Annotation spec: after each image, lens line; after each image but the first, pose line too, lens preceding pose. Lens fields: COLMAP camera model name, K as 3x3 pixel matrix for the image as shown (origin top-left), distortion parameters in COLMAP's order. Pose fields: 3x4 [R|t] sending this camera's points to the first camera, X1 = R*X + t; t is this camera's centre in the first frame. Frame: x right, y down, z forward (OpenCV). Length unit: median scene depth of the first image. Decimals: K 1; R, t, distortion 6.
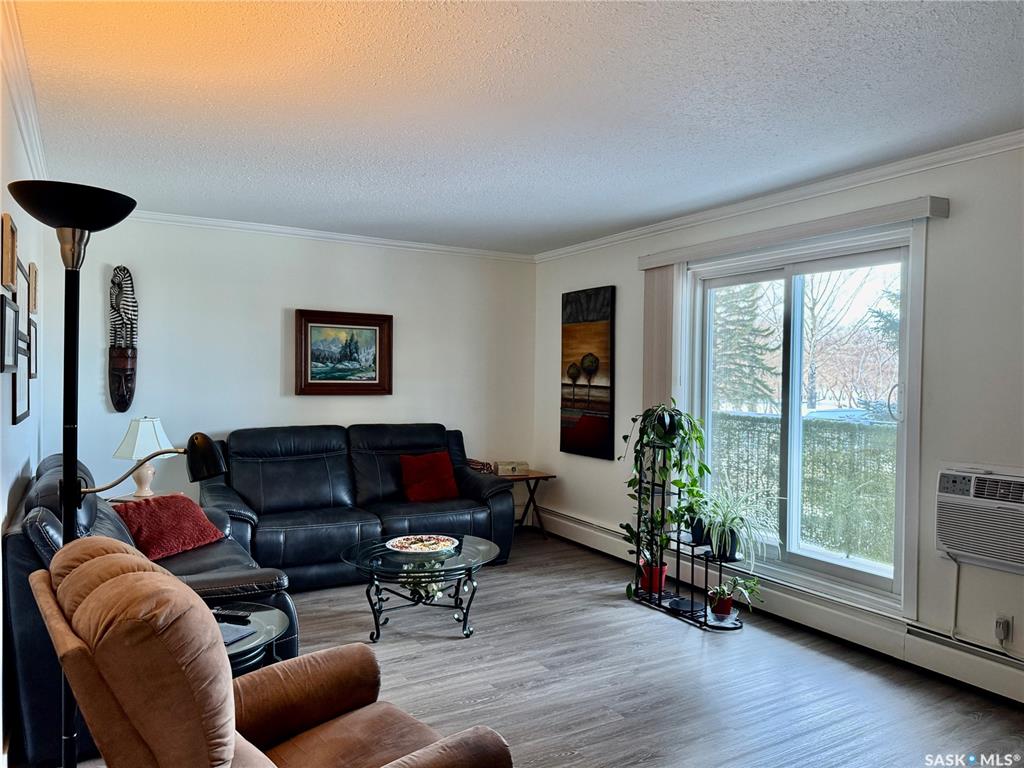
lens RADIAL K [[725.7, 0, 512.1], [0, 725.7, 384.3], [0, 0, 1]] dist [0.011316, -0.001722]
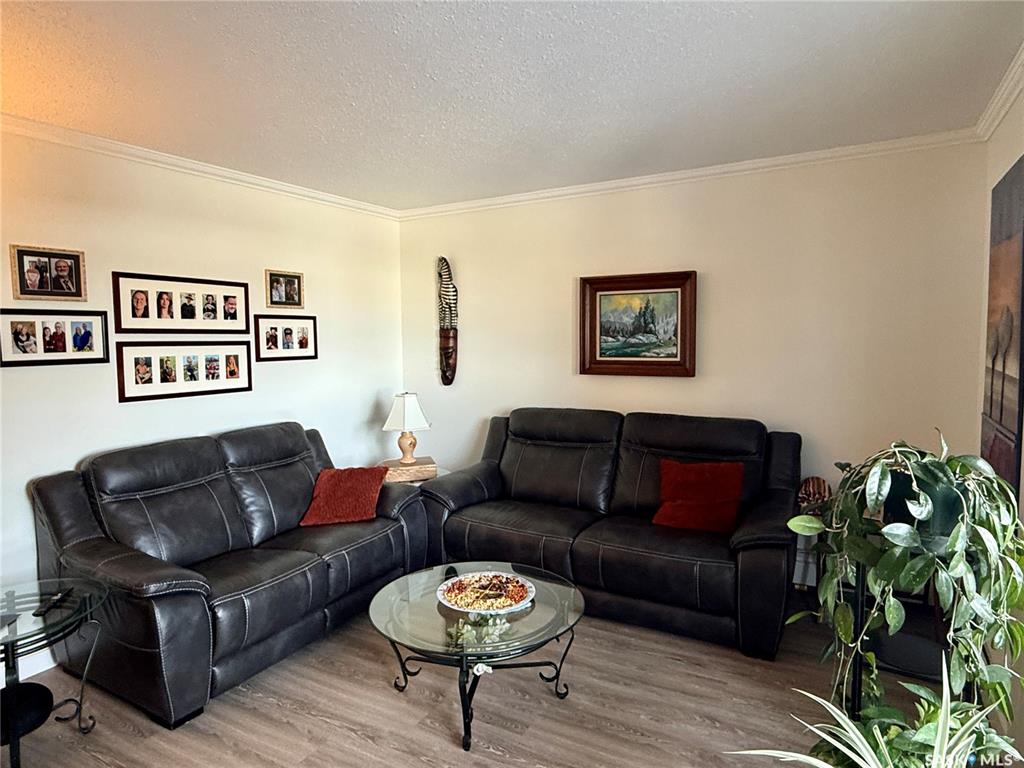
lens RADIAL K [[616.6, 0, 511.9], [0, 616.6, 384.9], [0, 0, 1]] dist [-0.002668, 0.002405]
pose [[0.474754, 0.058632, -0.878164, 0.318888], [0.014292, 0.997133, 0.074302, -0.028589], [0.880003, -0.047826, 0.472555, 0.543466]]
